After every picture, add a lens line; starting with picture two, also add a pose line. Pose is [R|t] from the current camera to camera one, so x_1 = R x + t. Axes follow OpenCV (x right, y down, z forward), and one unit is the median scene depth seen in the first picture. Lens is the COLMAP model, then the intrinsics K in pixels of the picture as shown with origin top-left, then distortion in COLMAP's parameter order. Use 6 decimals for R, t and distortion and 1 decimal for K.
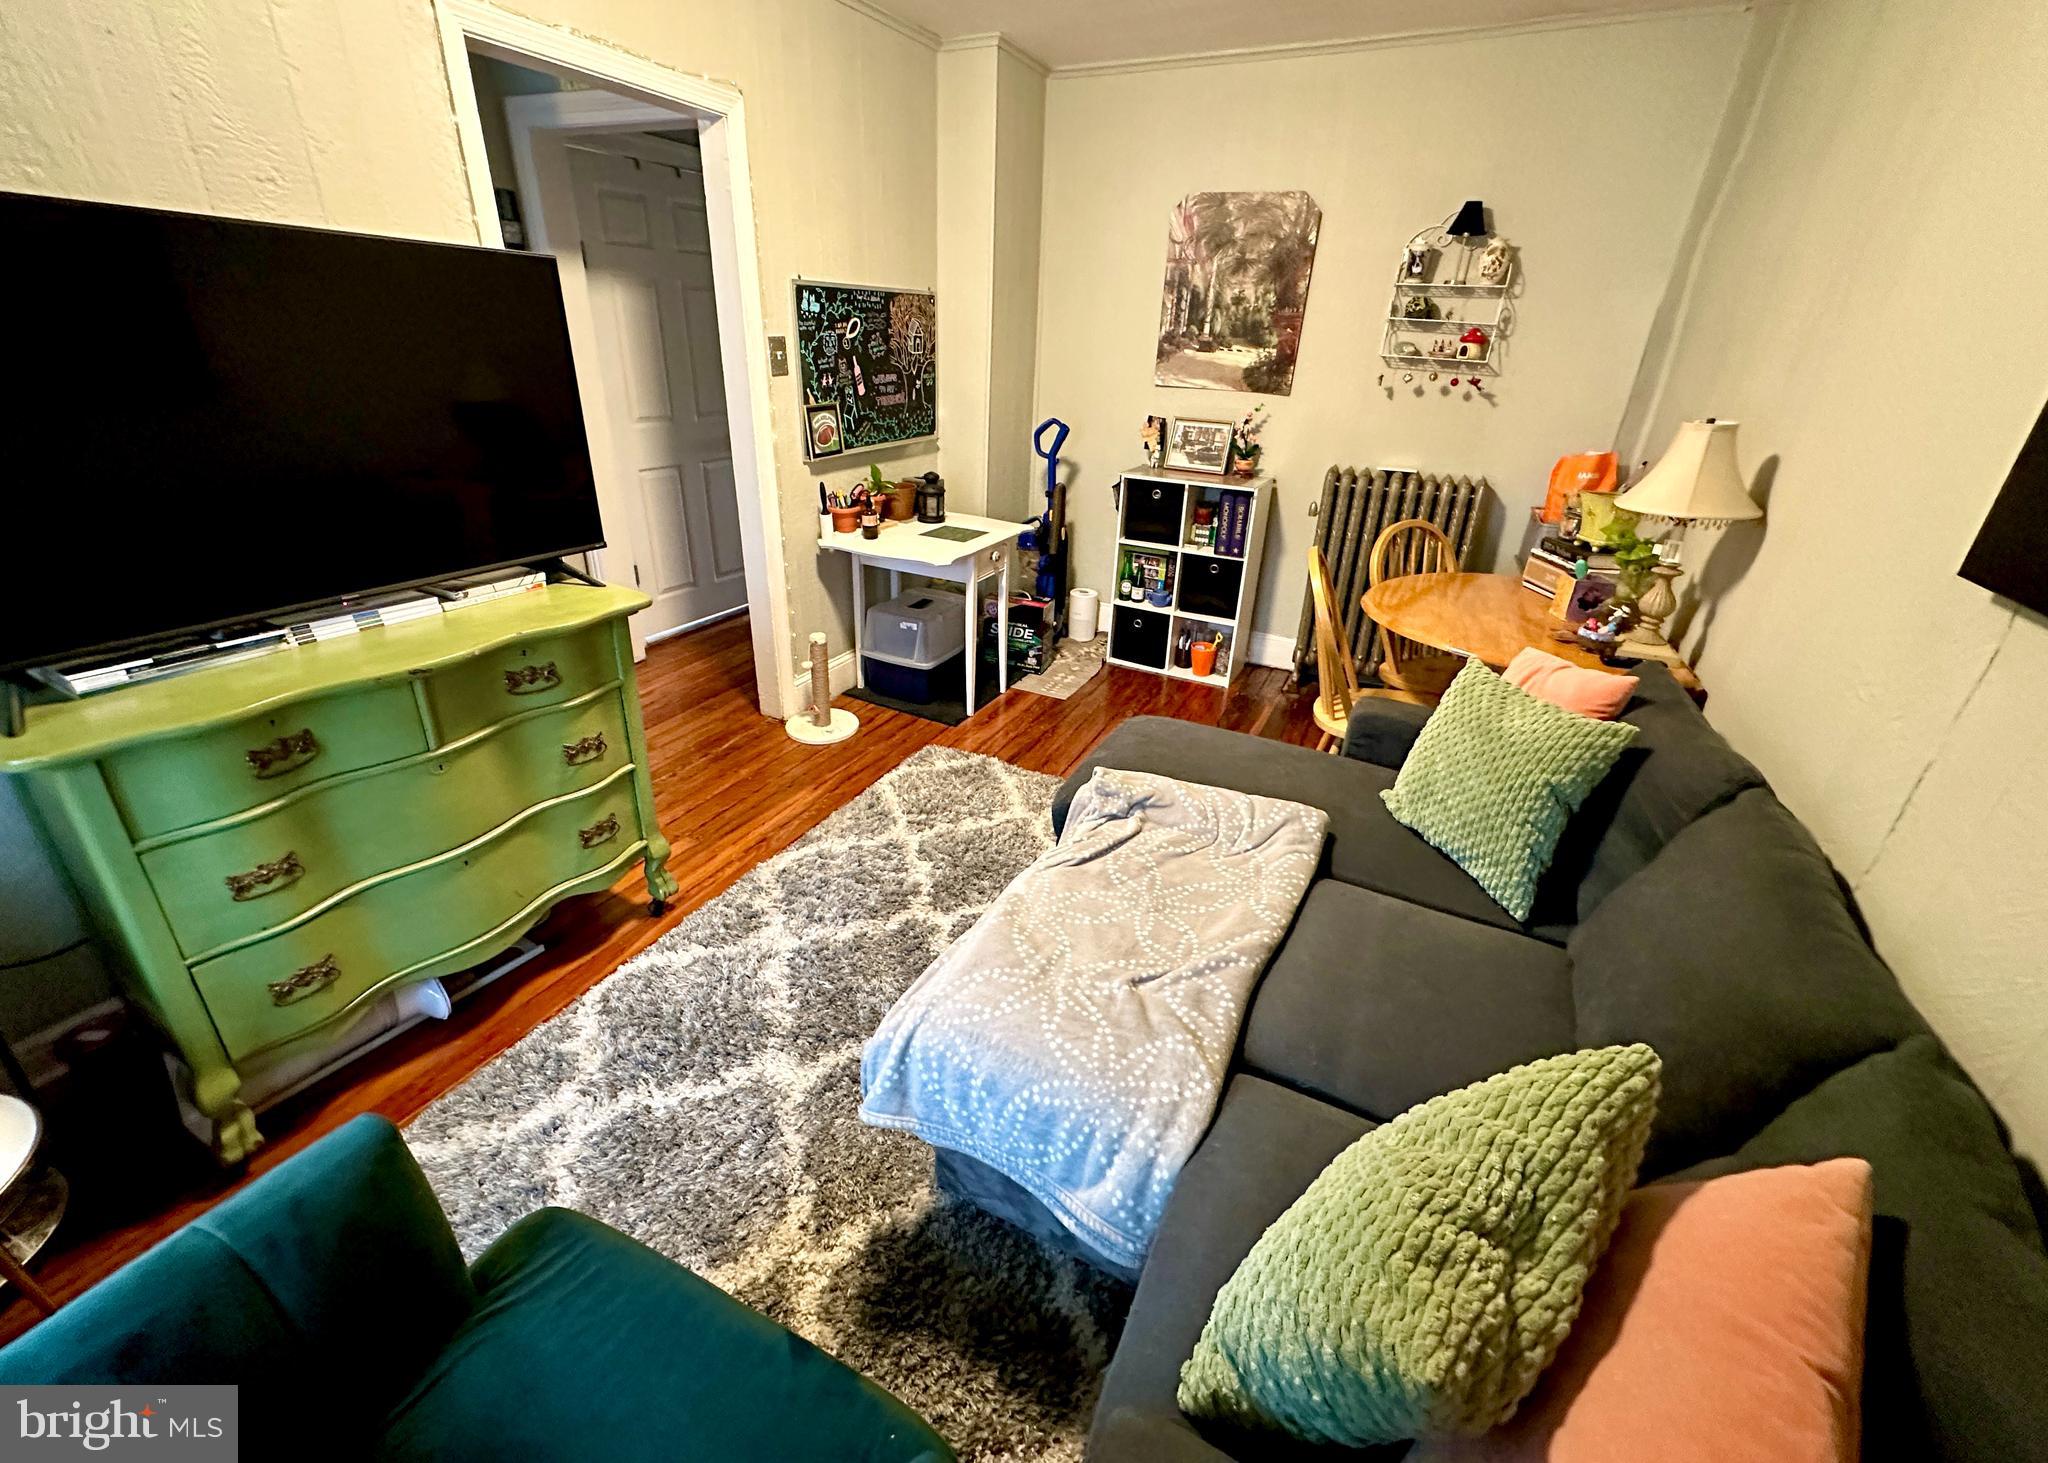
lens RADIAL K [[813.9, 0, 1020.2], [0, 813.9, 693.2], [0, 0, 1]] dist [0.003316, 0.000150]
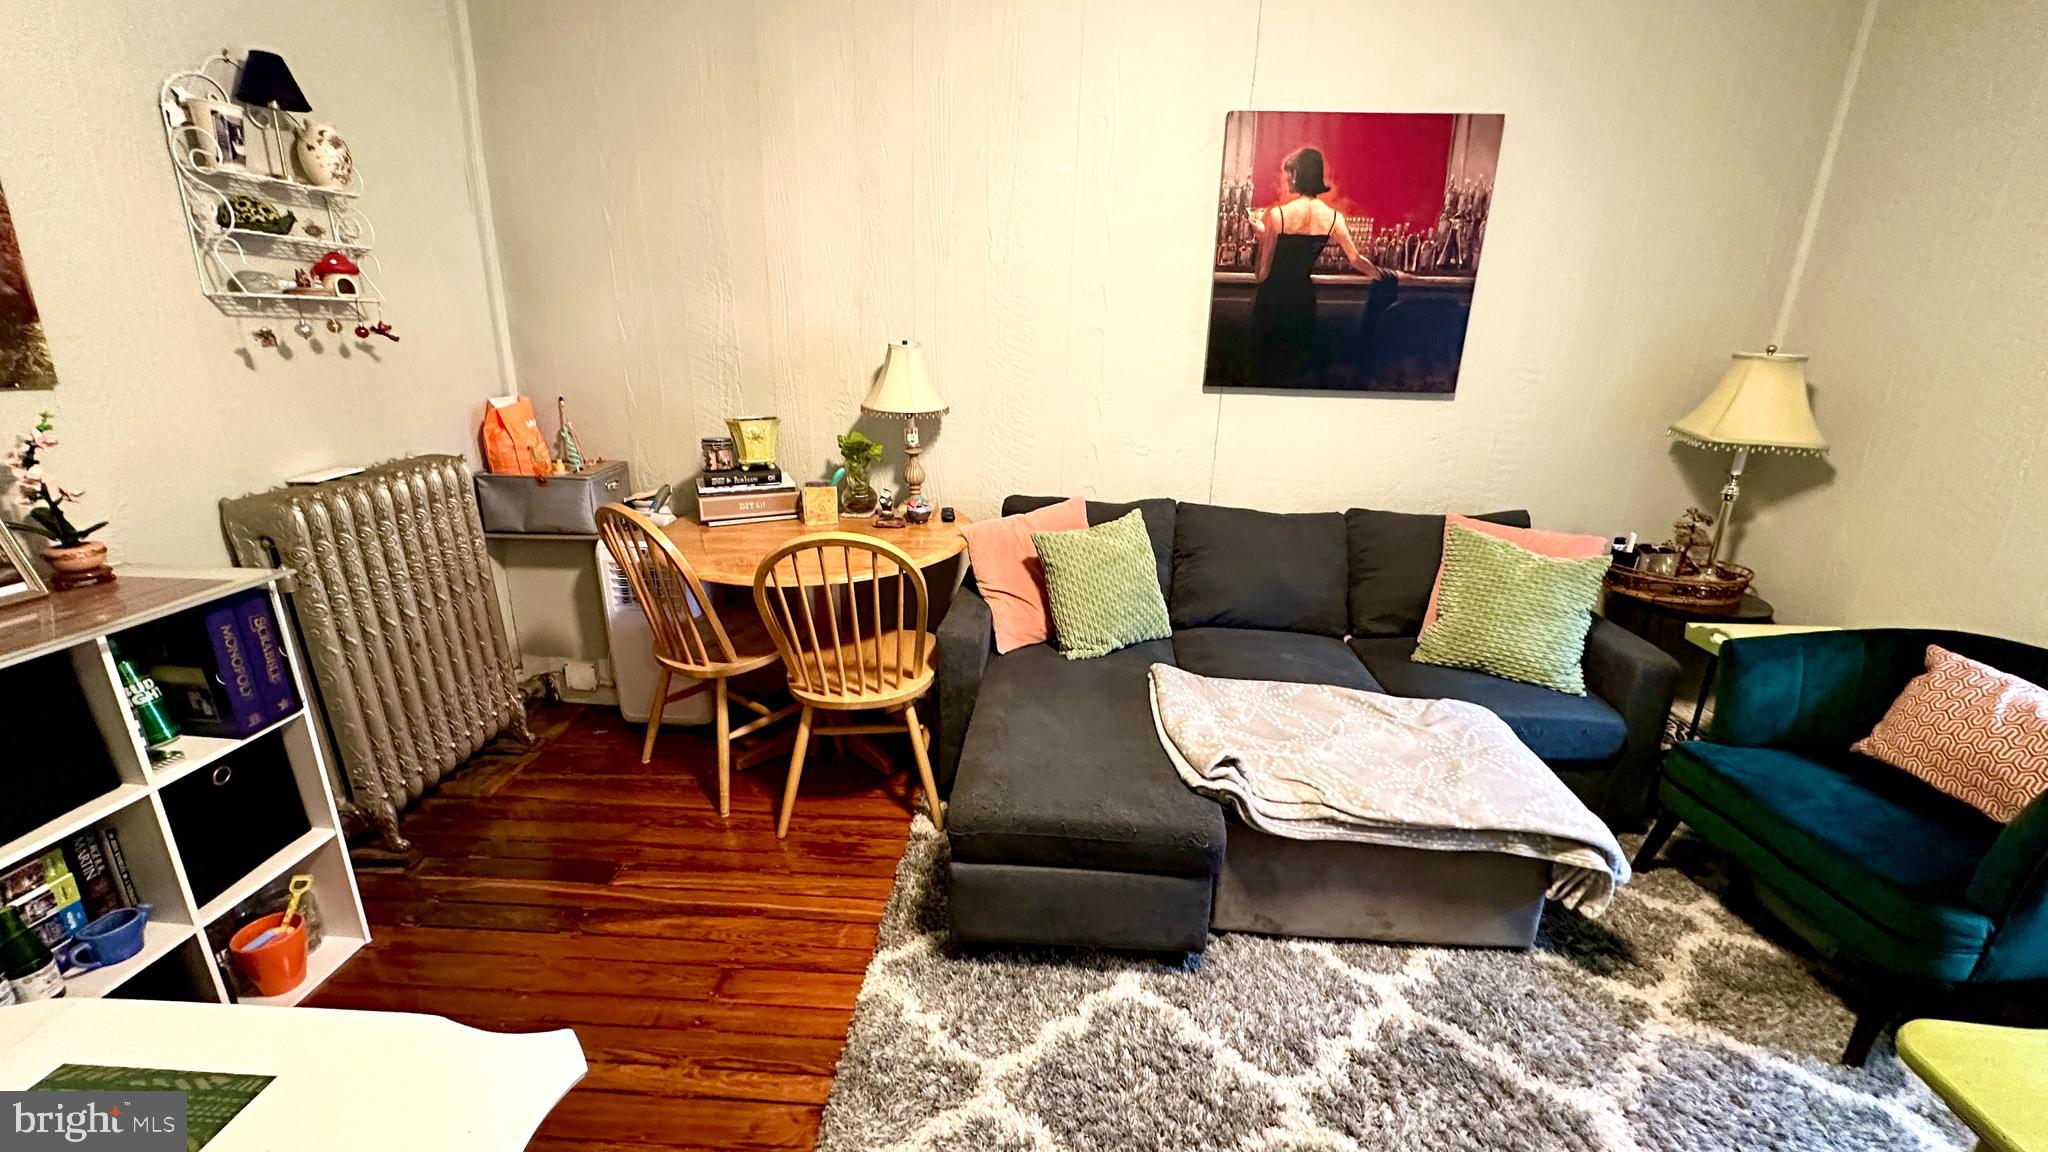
lens RADIAL K [[822.0, 0, 1024.0], [0, 822.0, 576.0], [0, 0, 1]] dist [-0.000517, 0.000060]
pose [[-0.401609, -0.319068, 0.858432, -0.317942], [0.340139, 0.818331, 0.463294, -0.338526], [-0.850303, 0.478049, -0.220122, 0.767788]]
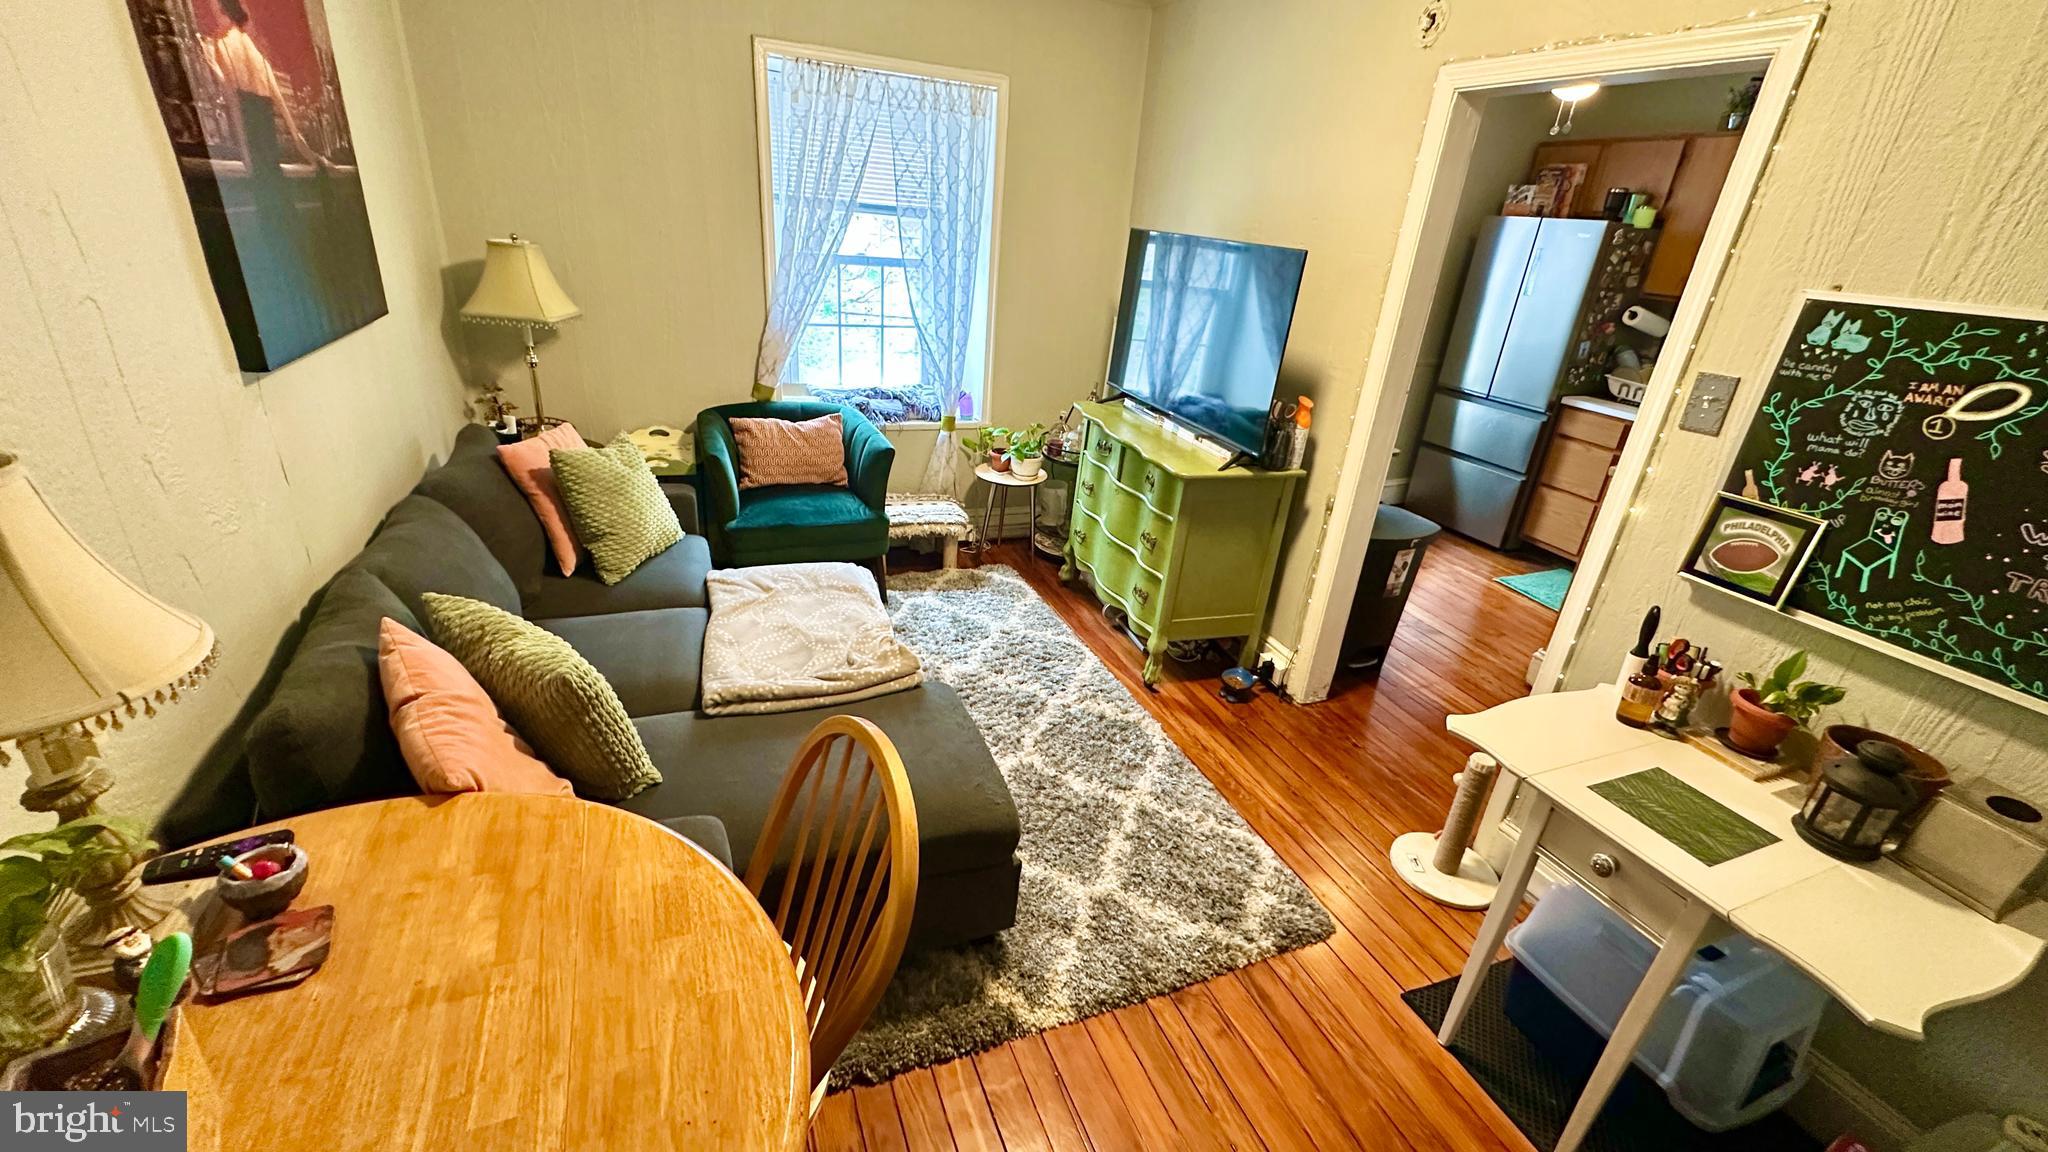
lens RADIAL K [[822.0, 0, 1024.0], [0, 822.0, 576.0], [0, 0, 1]] dist [-0.000517, 0.000060]
pose [[-0.652129, 0.216806, -0.726445, 0.463959], [-0.407128, 0.708175, 0.576832, -0.406518], [0.639511, 0.671925, -0.373553, 0.854148]]
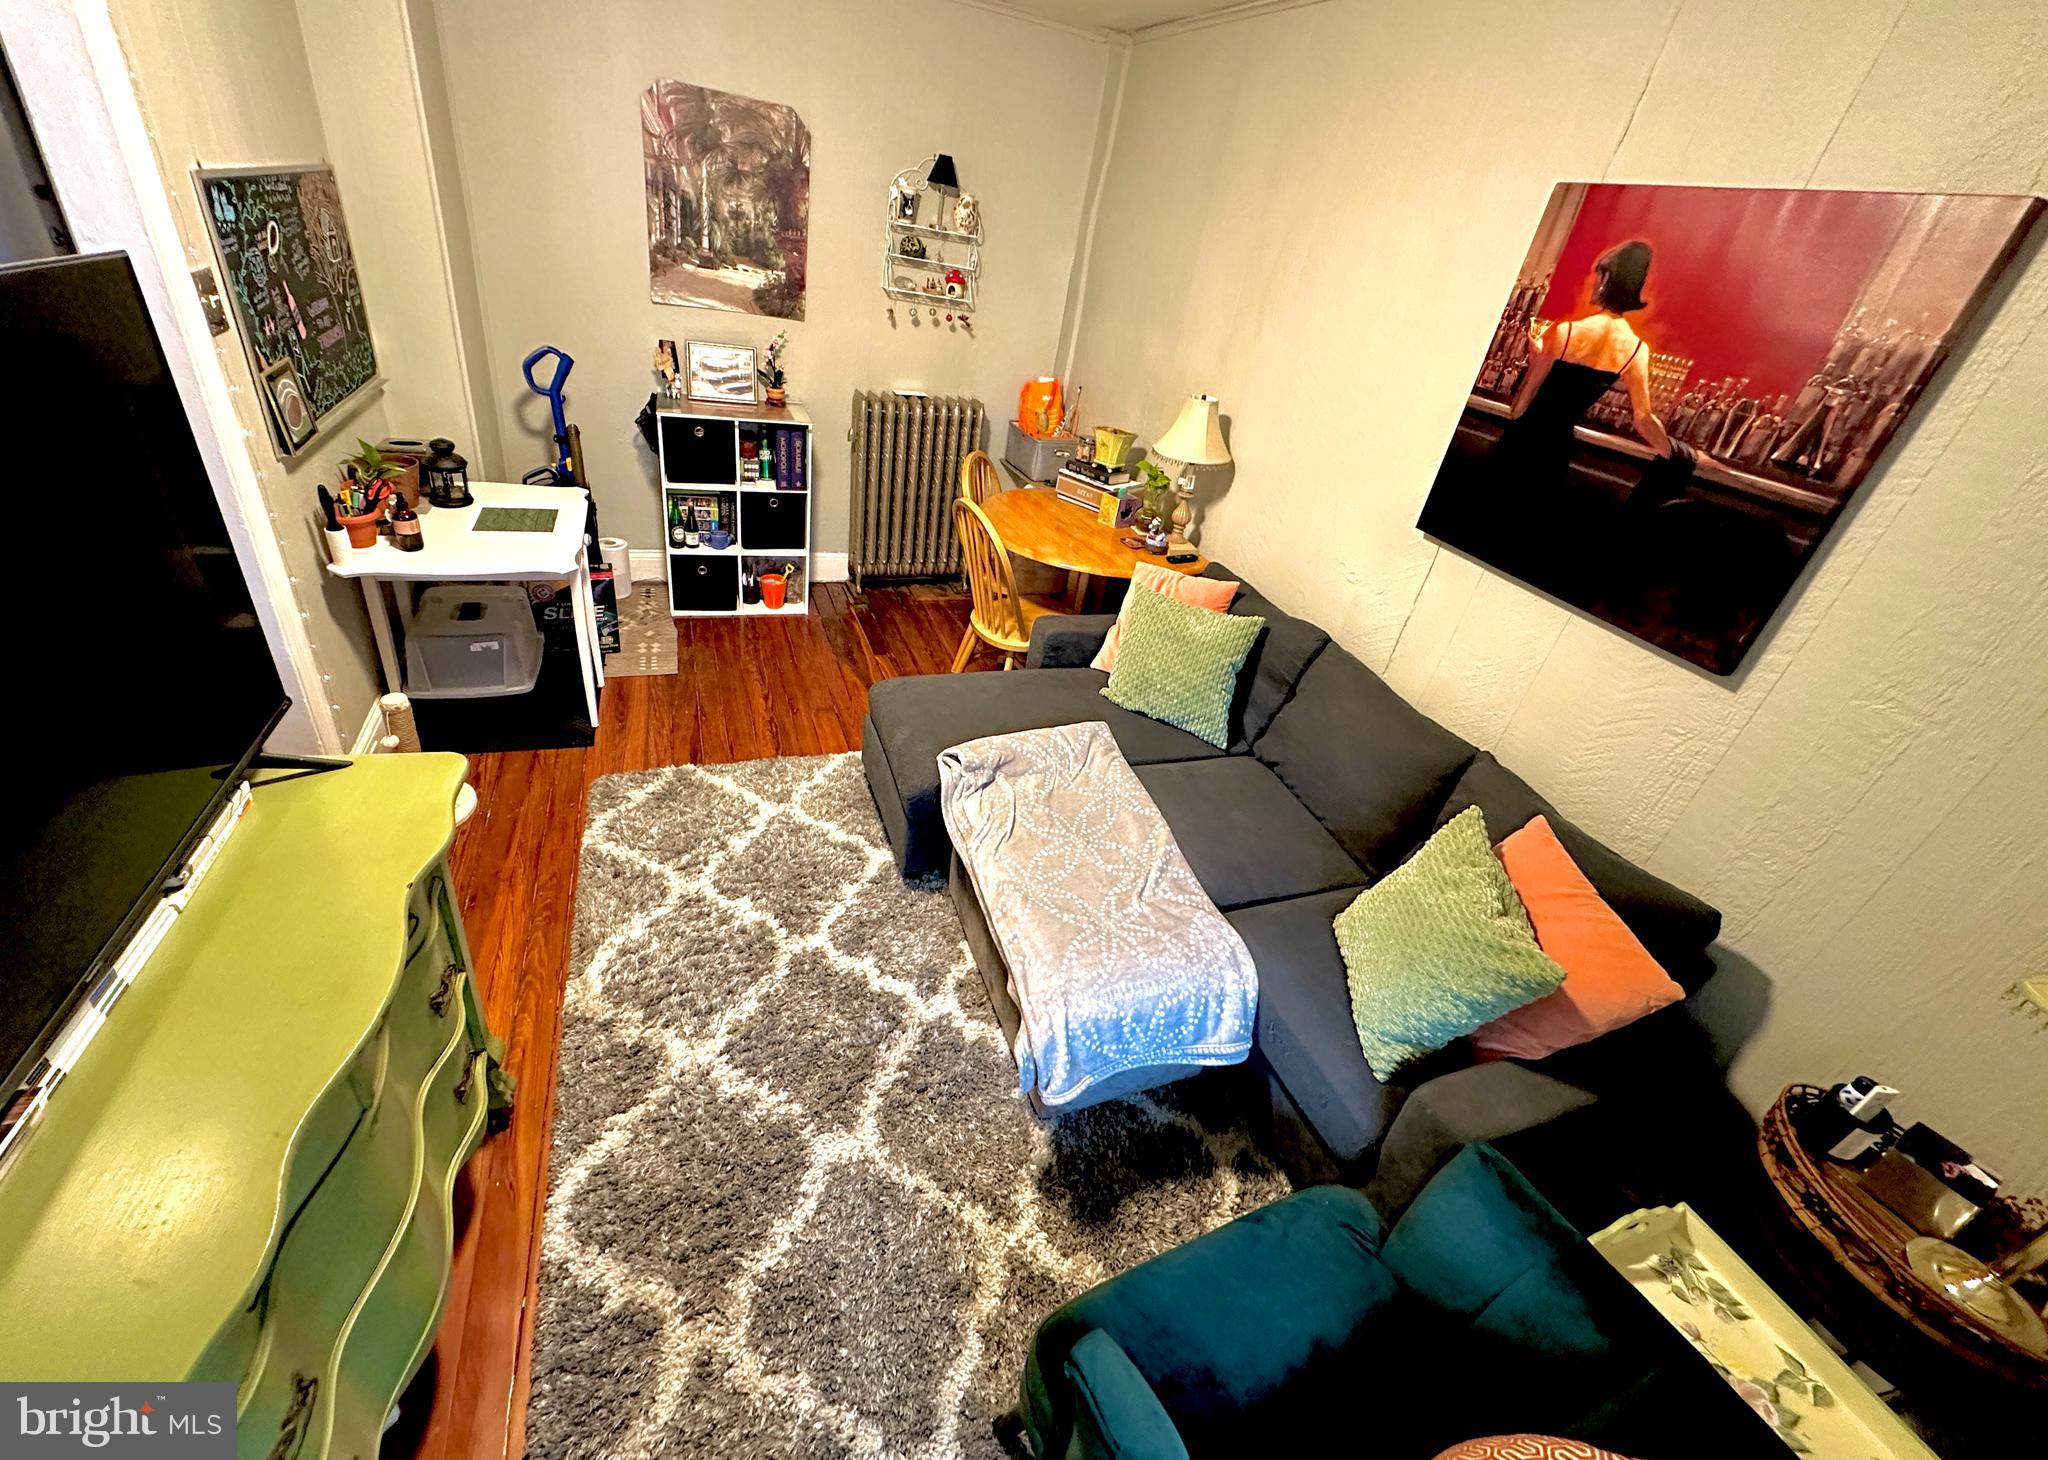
lens RADIAL K [[813.9, 0, 1020.2], [0, 813.9, 691.7], [0, 0, 1]] dist [0.003316, 0.000150]
pose [[0.672435, -0.313084, 0.670679, -0.340180], [0.183386, 0.948352, 0.258840, -0.154323], [-0.717078, -0.051060, 0.695120, 0.088376]]
